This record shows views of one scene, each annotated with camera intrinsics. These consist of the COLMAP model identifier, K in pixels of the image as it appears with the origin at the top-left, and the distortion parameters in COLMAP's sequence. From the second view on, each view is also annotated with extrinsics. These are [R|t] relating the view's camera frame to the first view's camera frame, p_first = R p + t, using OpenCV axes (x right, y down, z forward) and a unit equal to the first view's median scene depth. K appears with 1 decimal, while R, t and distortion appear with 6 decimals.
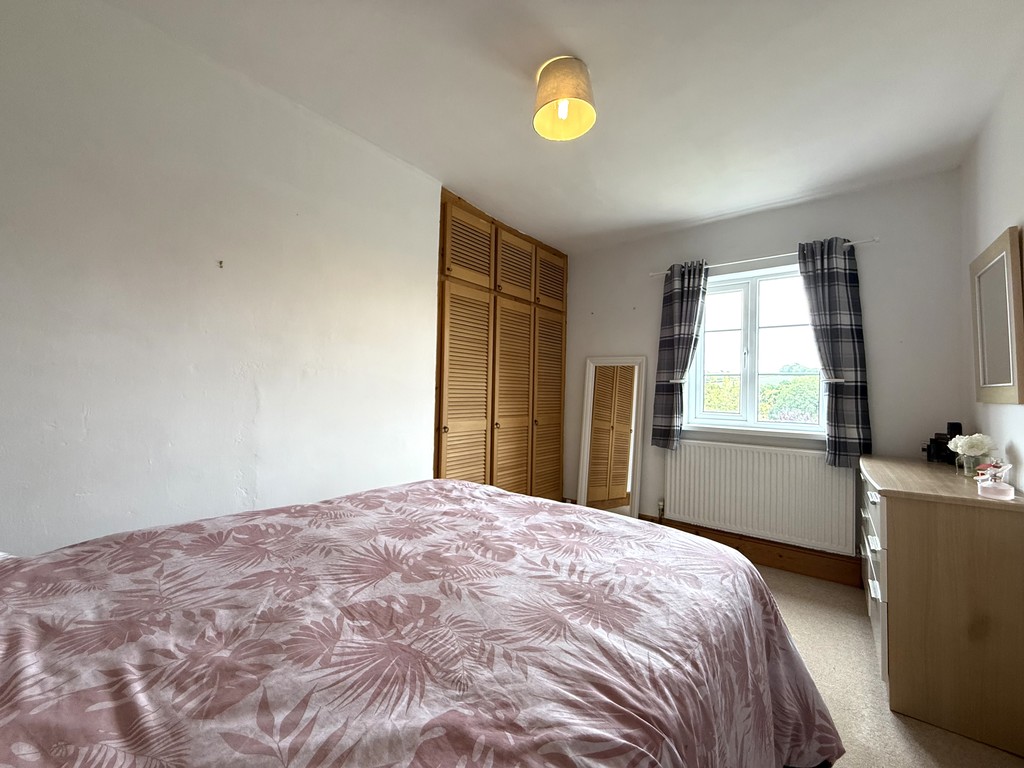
lens RADIAL K [[409.3, 0, 508.9], [0, 409.3, 383.4], [0, 0, 1]] dist [-0.002111, 0.000414]
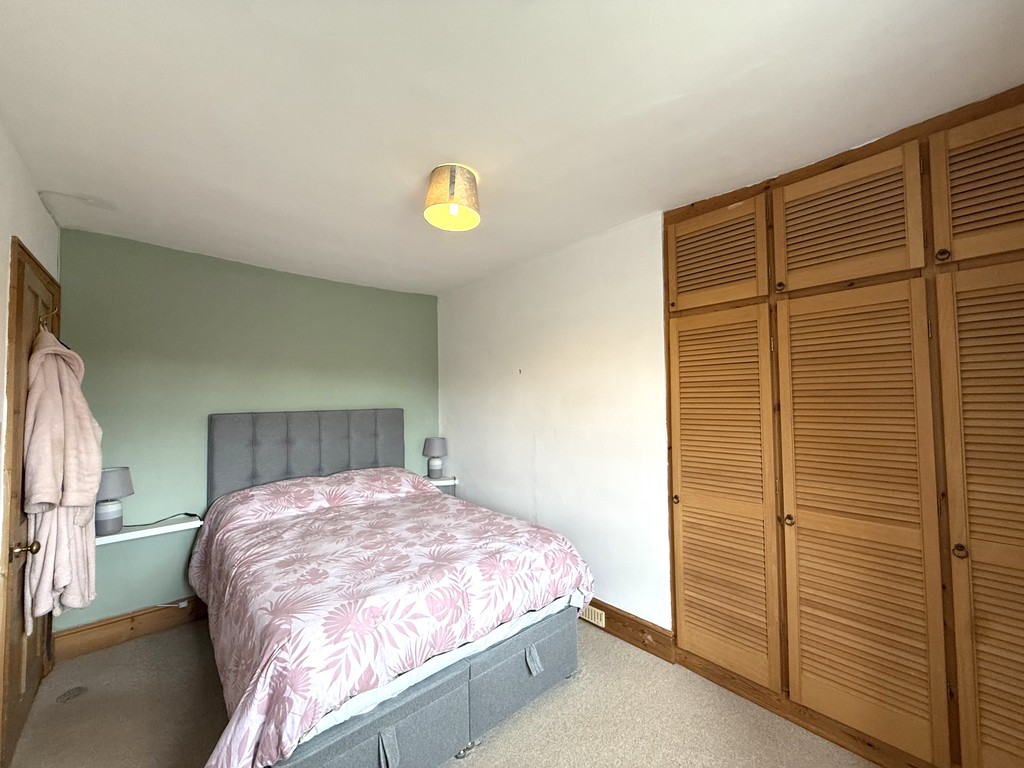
lens RADIAL K [[409.3, 0, 508.9], [0, 409.3, 383.4], [0, 0, 1]] dist [-0.002111, 0.000414]
pose [[-0.173969, -0.061686, -0.982817, 1.426373], [0.024501, 0.997456, -0.066942, -0.144005], [0.984446, -0.035726, -0.172015, 1.619892]]
